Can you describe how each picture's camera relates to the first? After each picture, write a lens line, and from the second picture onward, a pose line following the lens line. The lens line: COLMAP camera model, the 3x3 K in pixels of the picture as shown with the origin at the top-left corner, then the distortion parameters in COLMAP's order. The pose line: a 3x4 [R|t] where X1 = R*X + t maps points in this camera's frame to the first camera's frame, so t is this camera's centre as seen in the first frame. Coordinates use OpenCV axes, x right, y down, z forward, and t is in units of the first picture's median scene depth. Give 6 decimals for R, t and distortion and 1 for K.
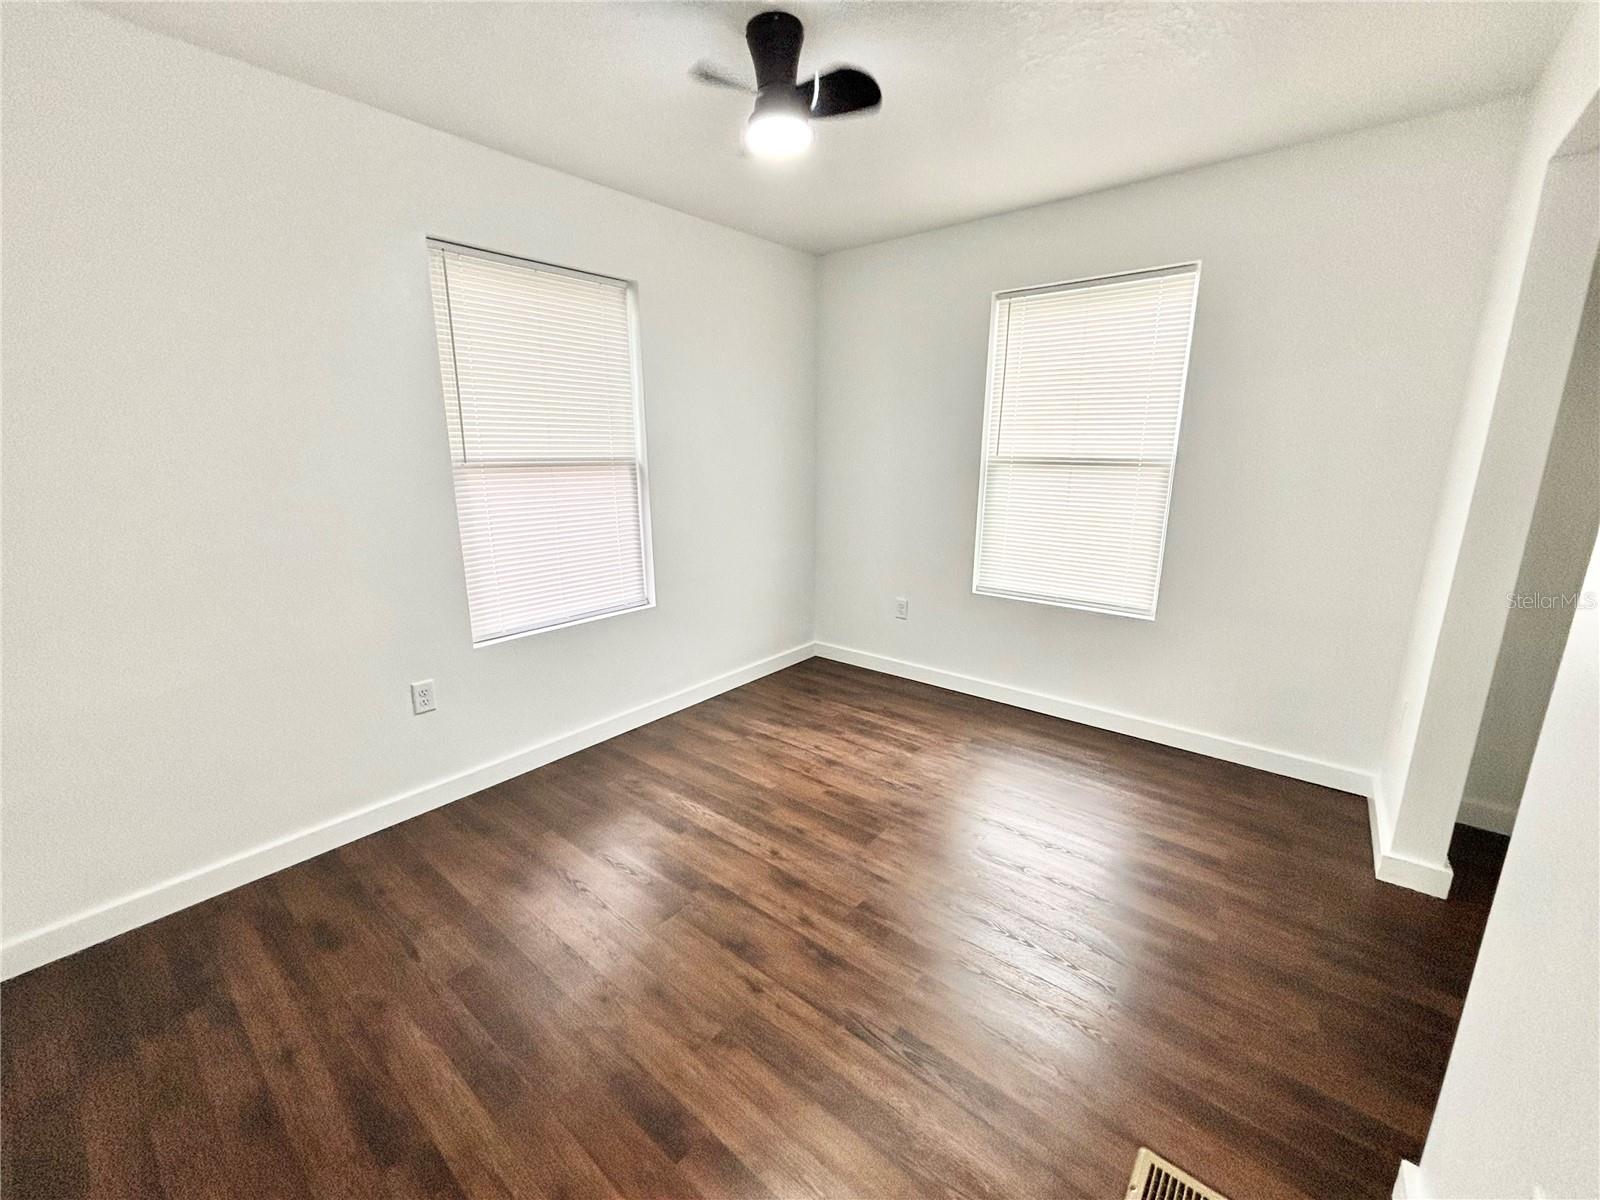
lens RADIAL K [[645.7, 0, 797.6], [0, 645.7, 596.9], [0, 0, 1]] dist [0.000573, -0.000646]
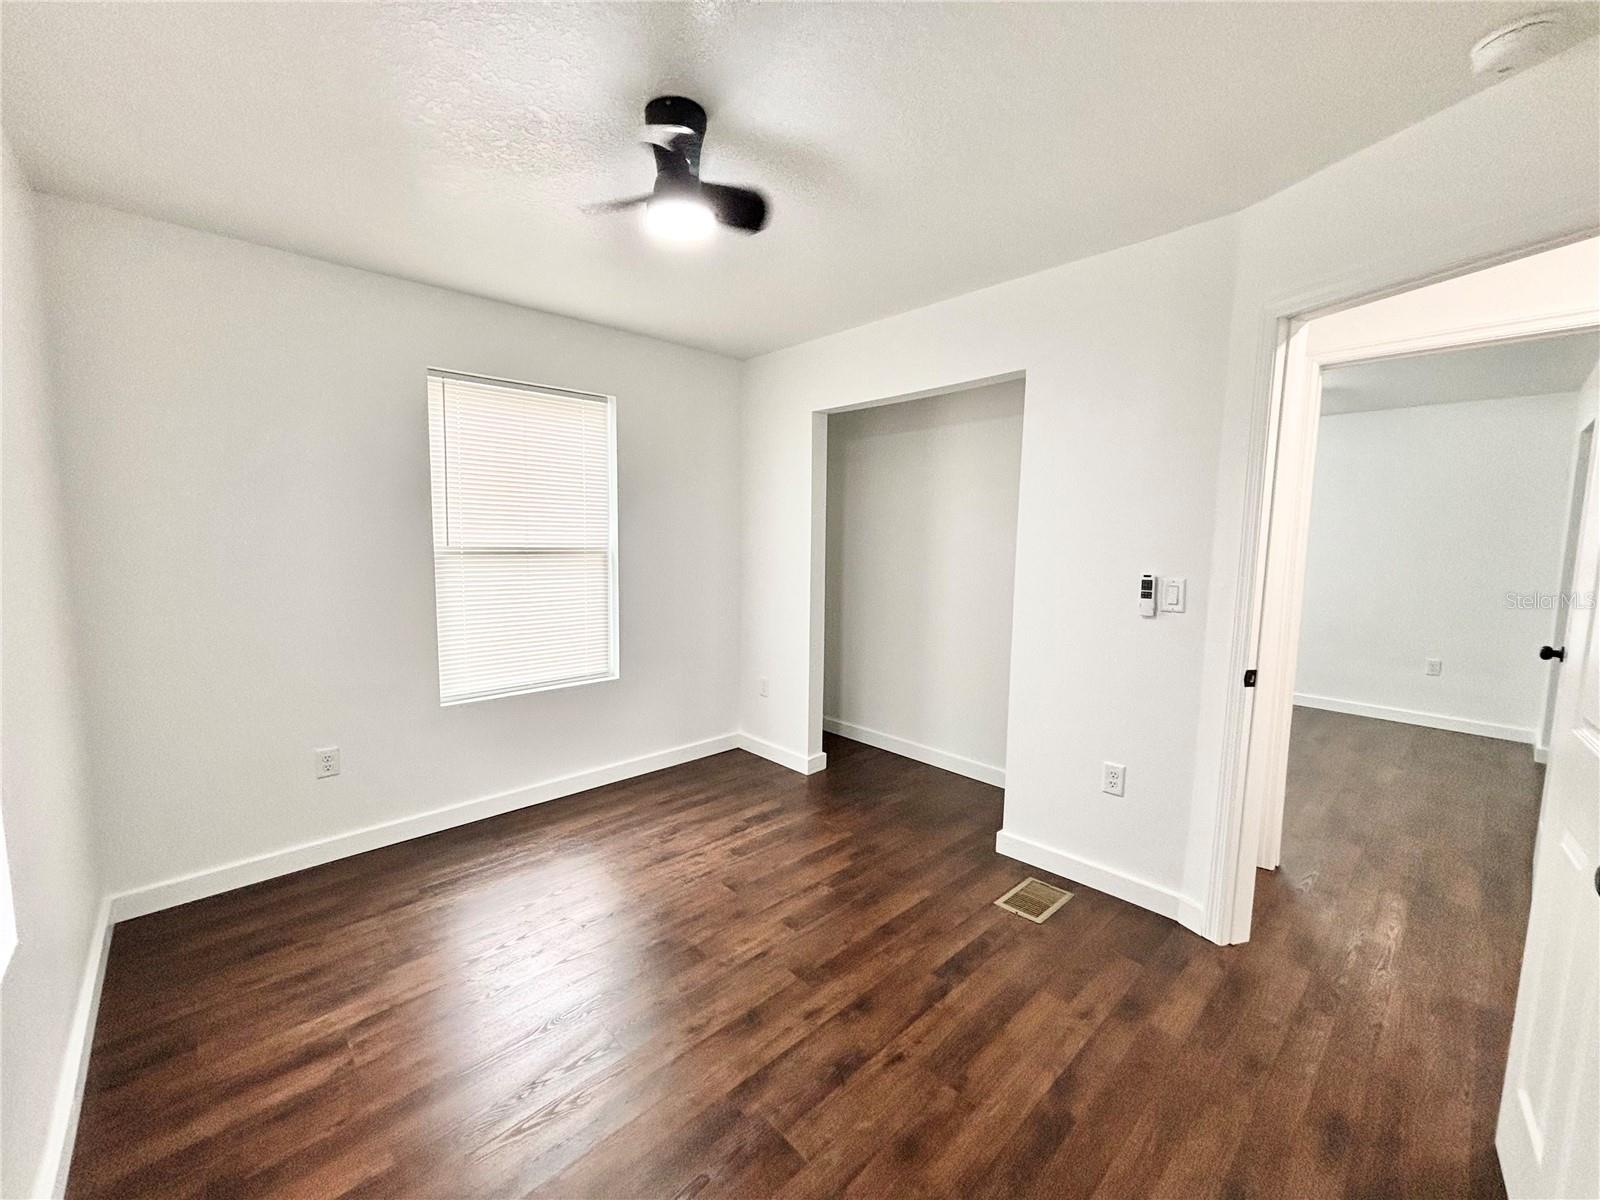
lens RADIAL K [[645.0, 0, 798.7], [0, 645.0, 596.8], [0, 0, 1]] dist [0.005899, -0.000311]
pose [[0.127335, -0.105207, 0.986264, -0.612061], [0.214867, 0.973672, 0.076123, -0.139736], [-0.968307, 0.202223, 0.146588, 0.499769]]
